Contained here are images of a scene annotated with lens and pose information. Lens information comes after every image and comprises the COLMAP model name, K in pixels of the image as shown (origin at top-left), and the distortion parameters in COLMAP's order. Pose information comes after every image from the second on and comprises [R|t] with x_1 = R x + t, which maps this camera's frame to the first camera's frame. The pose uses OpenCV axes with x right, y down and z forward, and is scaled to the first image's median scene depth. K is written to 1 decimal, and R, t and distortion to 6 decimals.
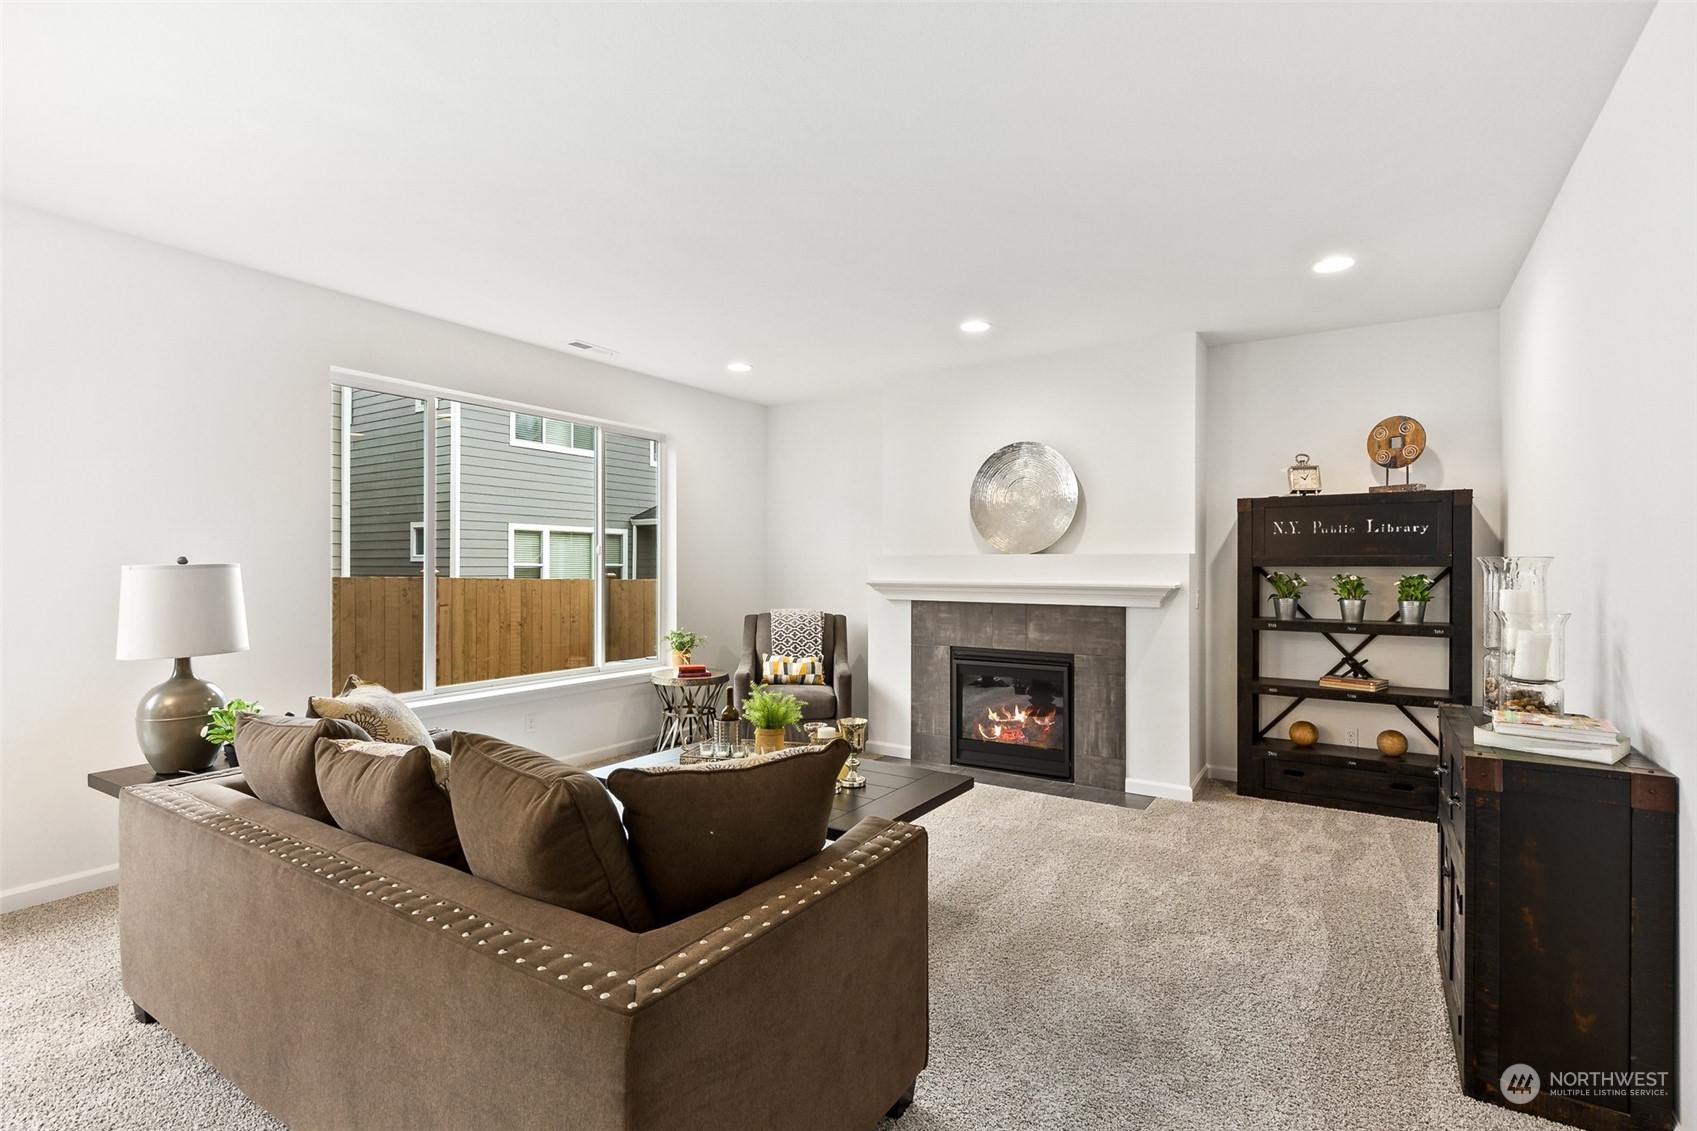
lens RADIAL K [[778.3, 0, 848.5], [0, 778.3, 565.5], [0, 0, 1]] dist [0.011674, -0.000241]
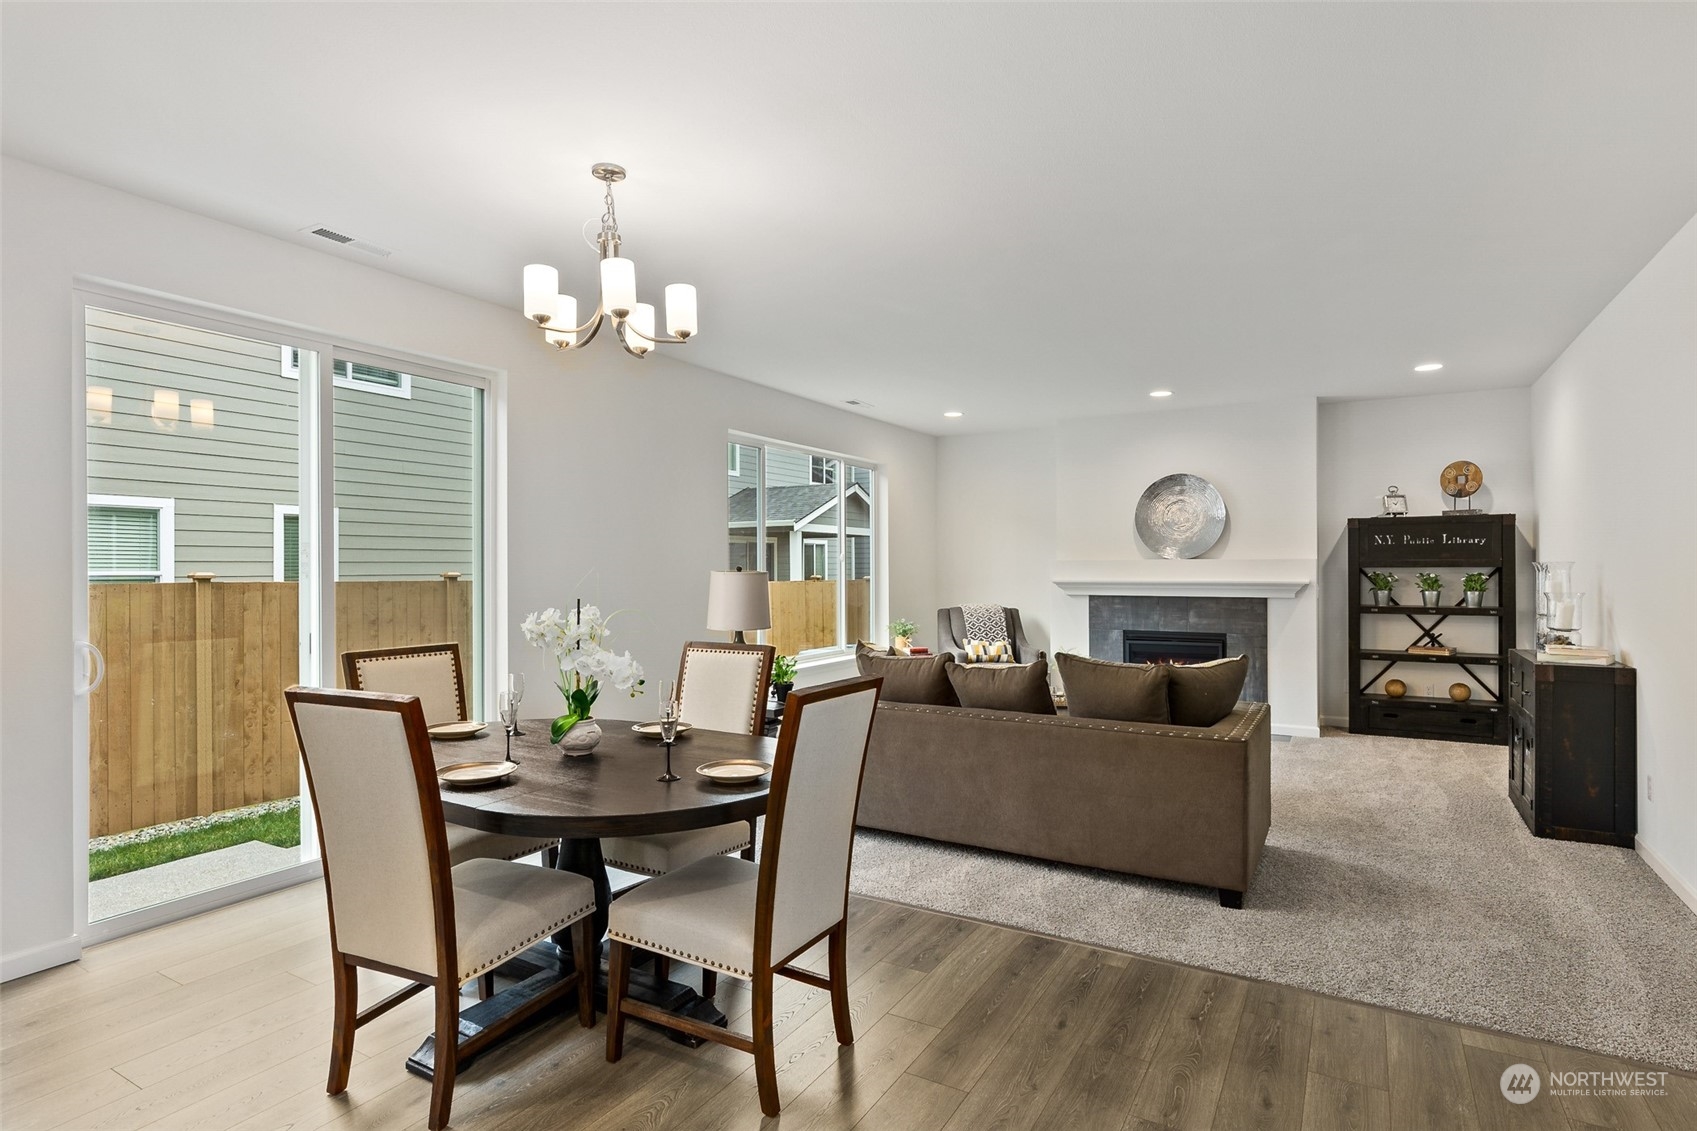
lens RADIAL K [[845.7, 0, 848.5], [0, 845.7, 565.5], [0, 0, 1]] dist [0.001886, 0.000748]
pose [[0.999250, -0.006031, 0.038239, -0.449799], [0.006145, 0.999977, -0.002871, -0.003931], [-0.038221, 0.003104, 0.999264, -0.469289]]
